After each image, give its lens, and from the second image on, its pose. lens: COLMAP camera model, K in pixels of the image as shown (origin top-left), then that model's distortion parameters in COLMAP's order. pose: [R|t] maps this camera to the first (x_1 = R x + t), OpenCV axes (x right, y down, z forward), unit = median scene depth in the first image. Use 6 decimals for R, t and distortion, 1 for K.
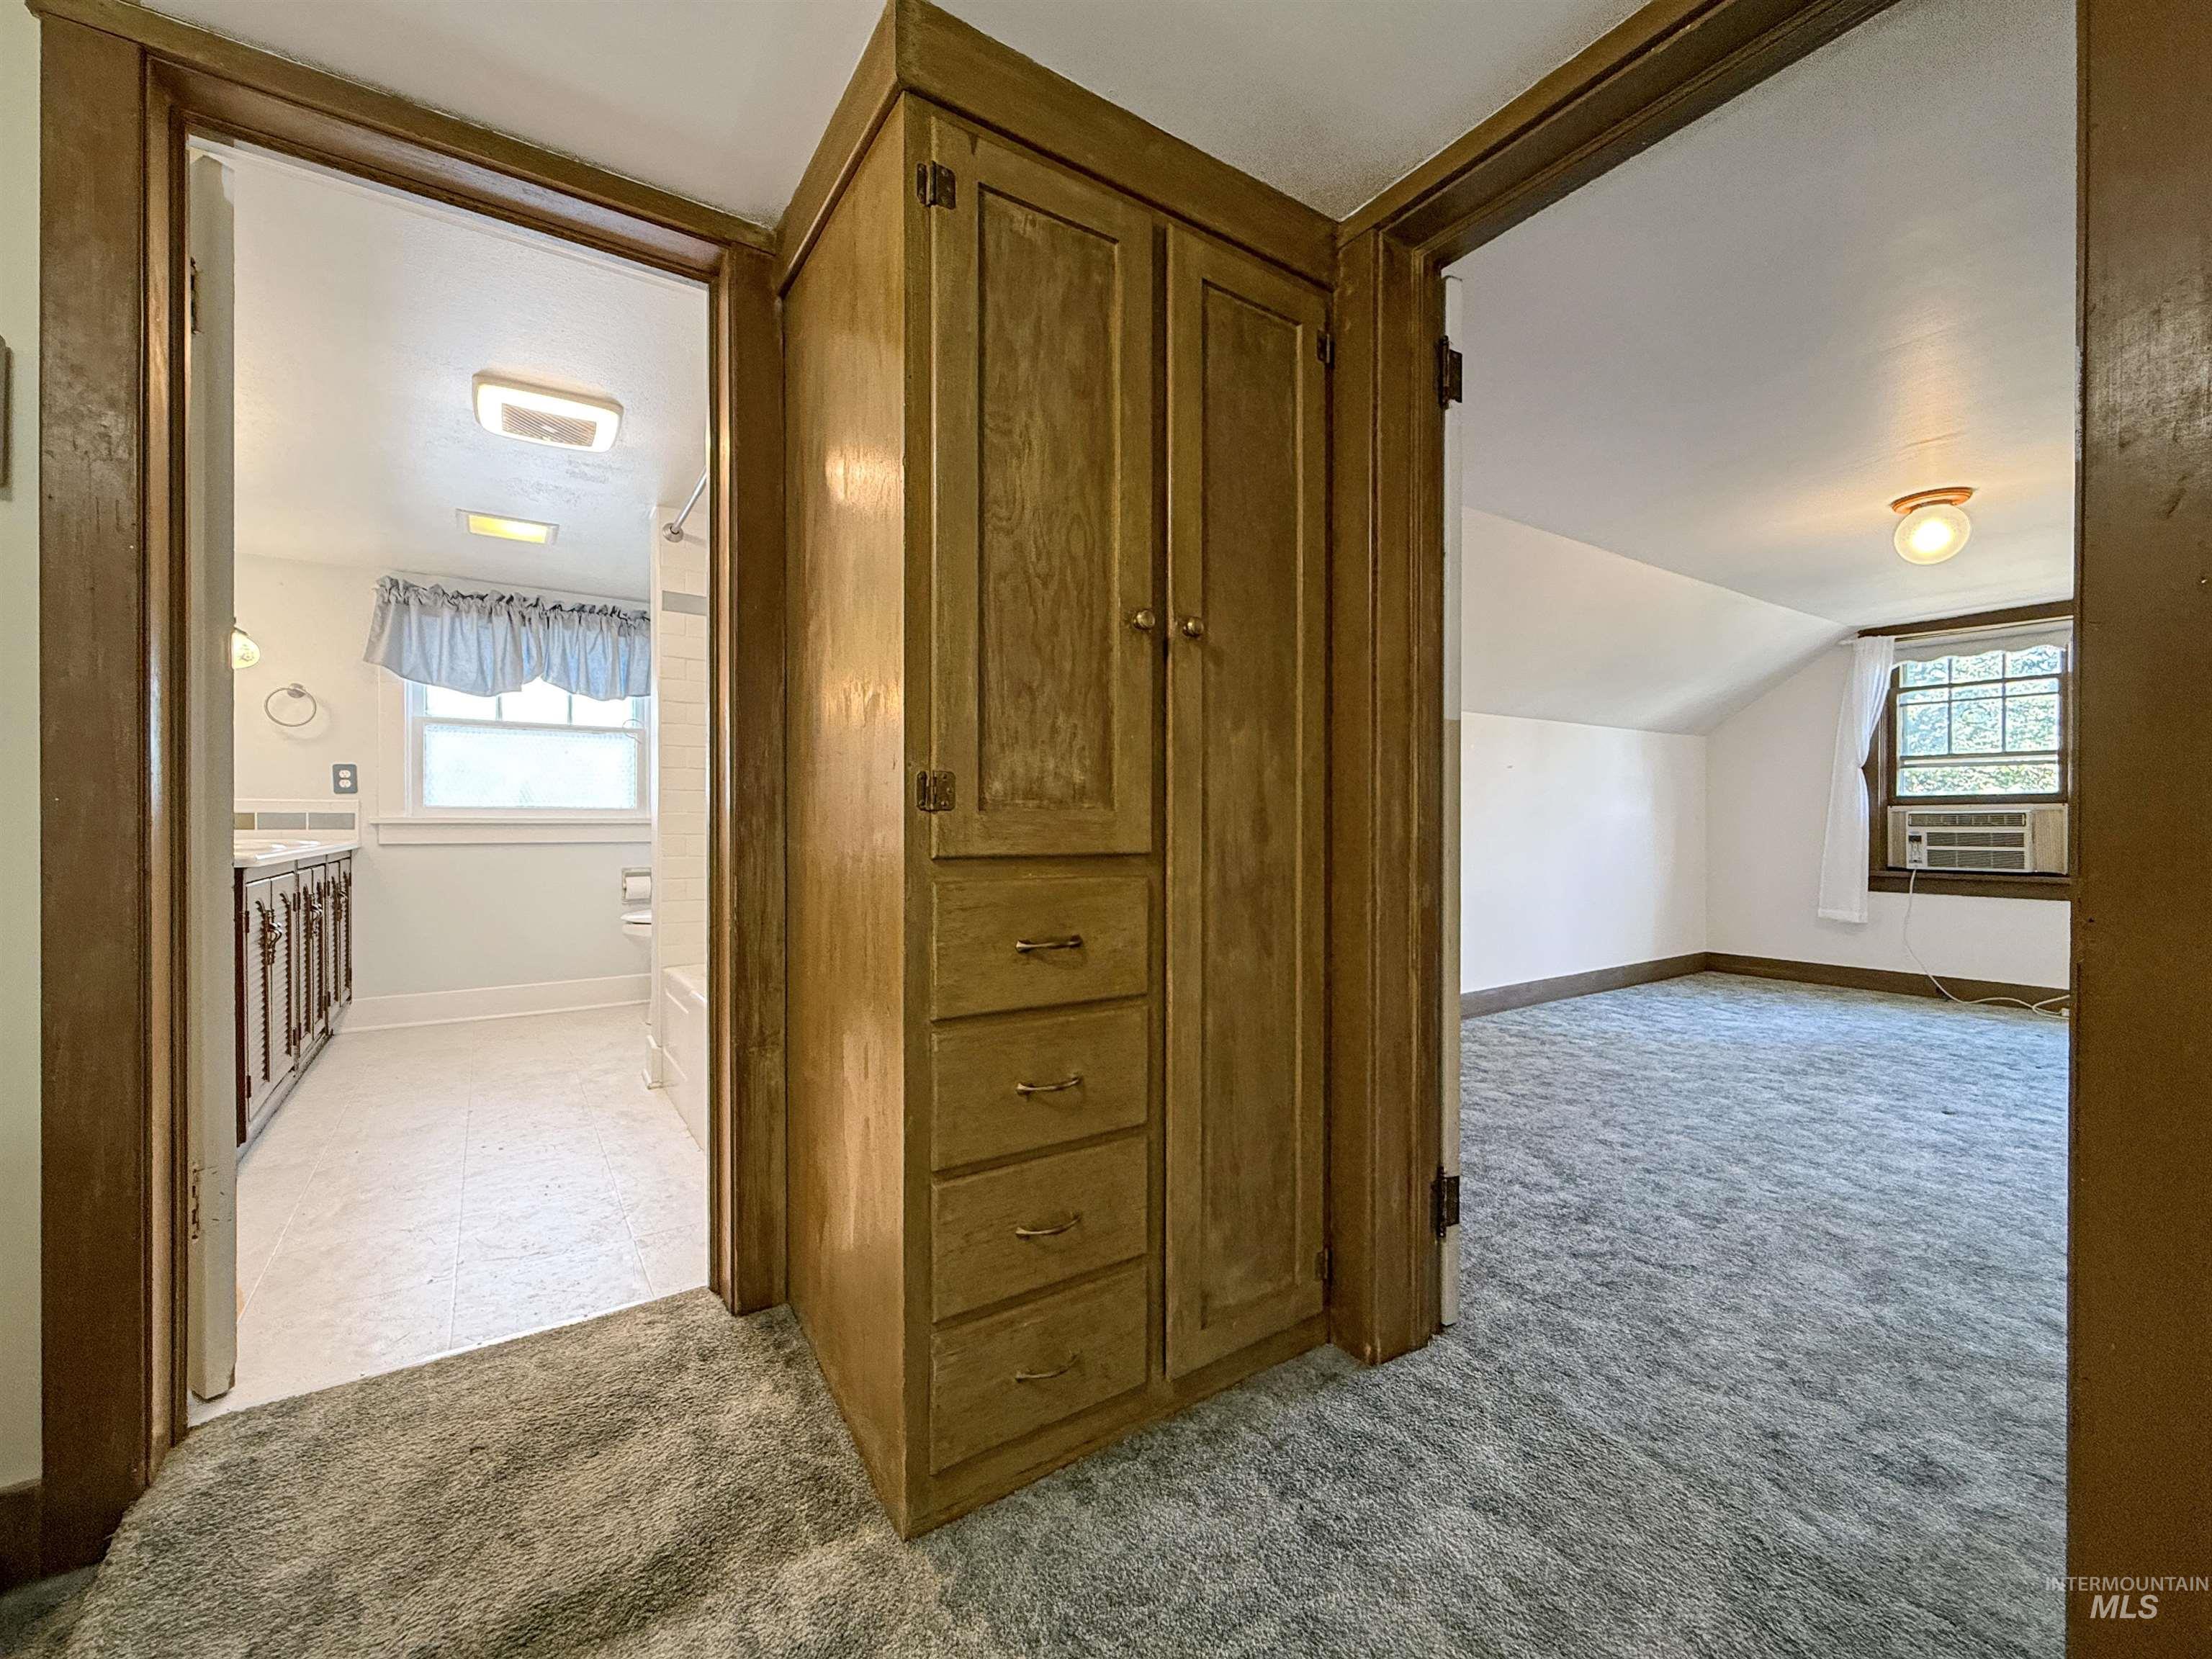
lens RADIAL K [[897.3, 0, 1100.5], [0, 897.3, 839.9], [0, 0, 1]] dist [0.000025, -0.000251]
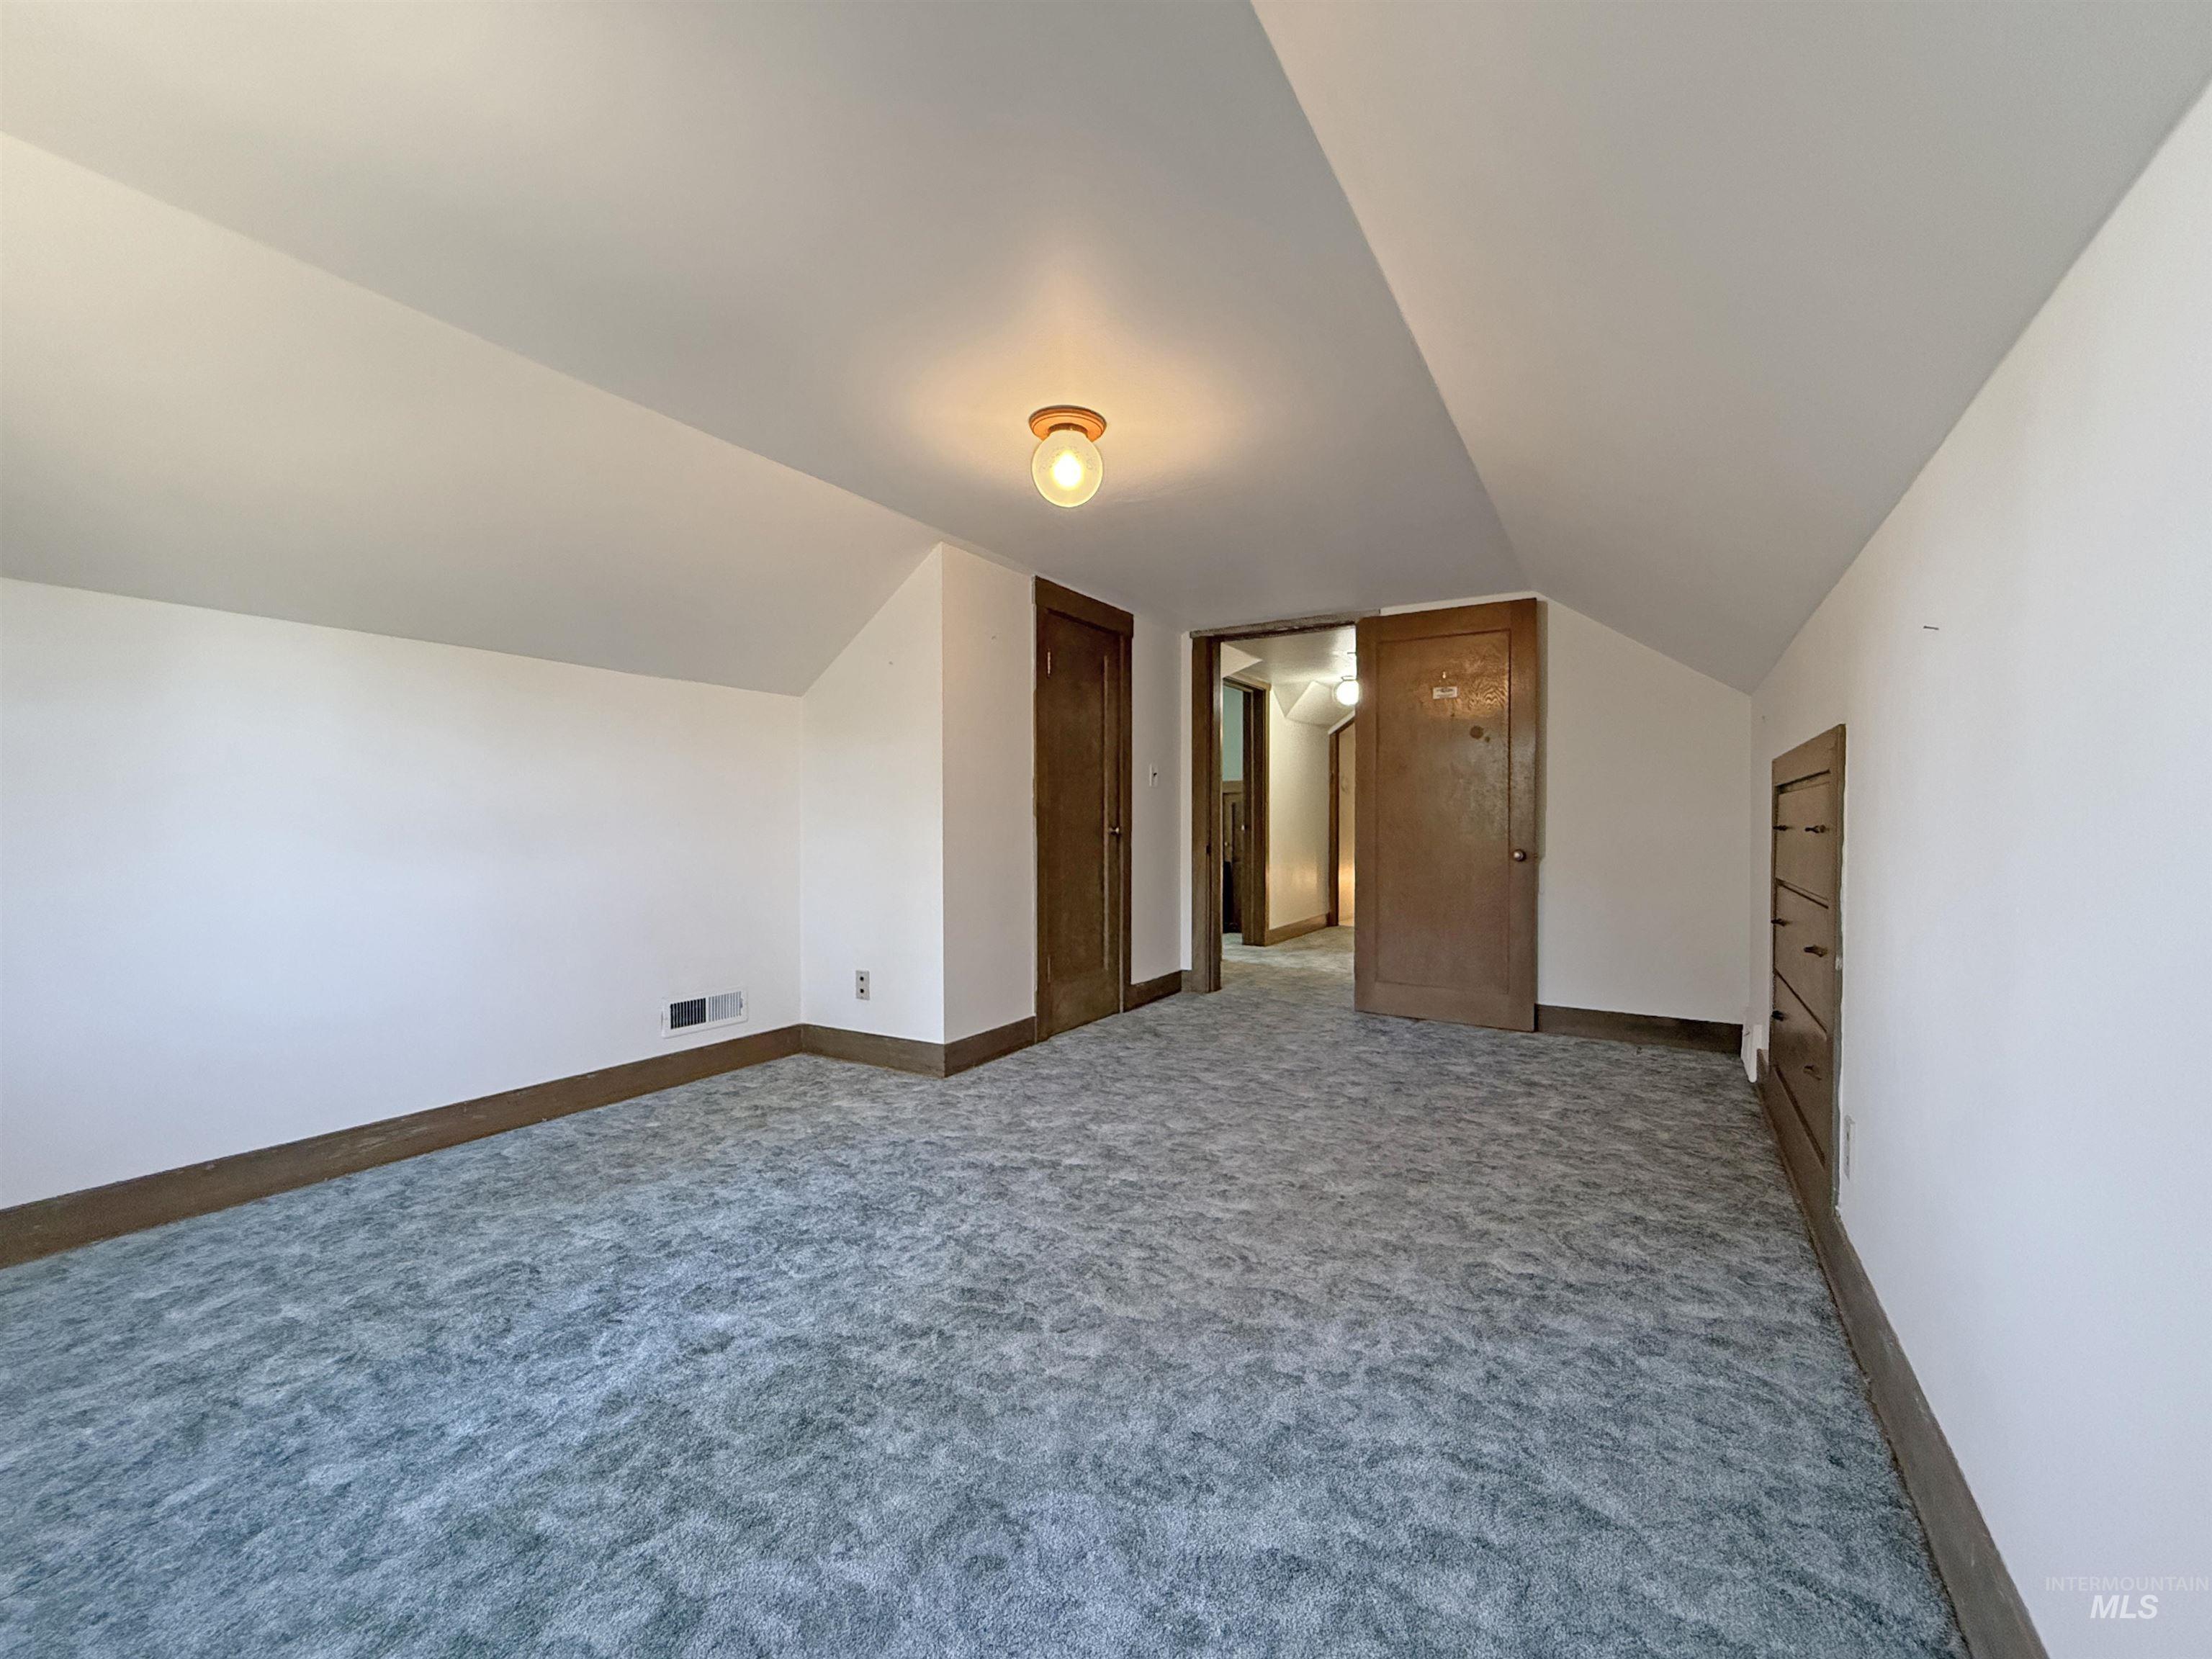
lens RADIAL K [[897.3, 0, 1105.8], [0, 897.3, 829.4], [0, 0, 1]] dist [0.000025, -0.000251]
pose [[-0.909370, -0.013854, -0.415758, 0.636066], [-0.020129, 0.999740, 0.010712, -0.007471], [0.415502, 0.018110, -0.909412, 0.902458]]
